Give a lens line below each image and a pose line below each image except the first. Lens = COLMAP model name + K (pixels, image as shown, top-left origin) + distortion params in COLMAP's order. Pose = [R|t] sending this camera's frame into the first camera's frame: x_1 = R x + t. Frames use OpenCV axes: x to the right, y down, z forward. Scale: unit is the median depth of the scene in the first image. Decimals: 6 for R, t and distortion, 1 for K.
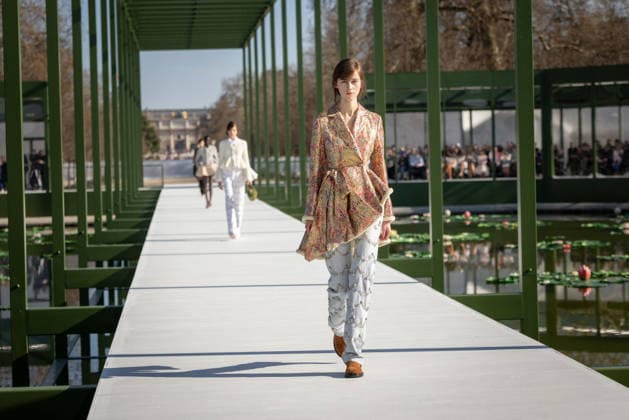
lens RADIAL K [[1661.6, 0, 314.5], [0, 1661.6, 210.0], [0, 0, 1]] dist [-0.002454, 0.704329]
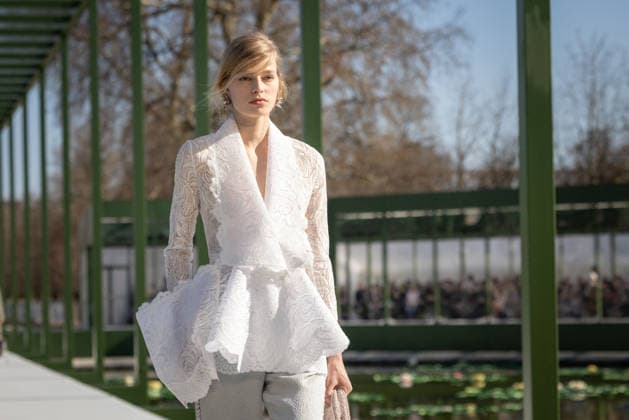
lens RADIAL K [[3220.1, 0, 314.5], [0, 3220.1, 210.0], [0, 0, 1]] dist [-0.092566, -5.810104]
pose [[0.997448, 0.005073, 0.071213, 0.012477], [-0.004550, 0.999962, -0.007498, -0.066181], [-0.071248, 0.007155, 0.997433, -0.668299]]
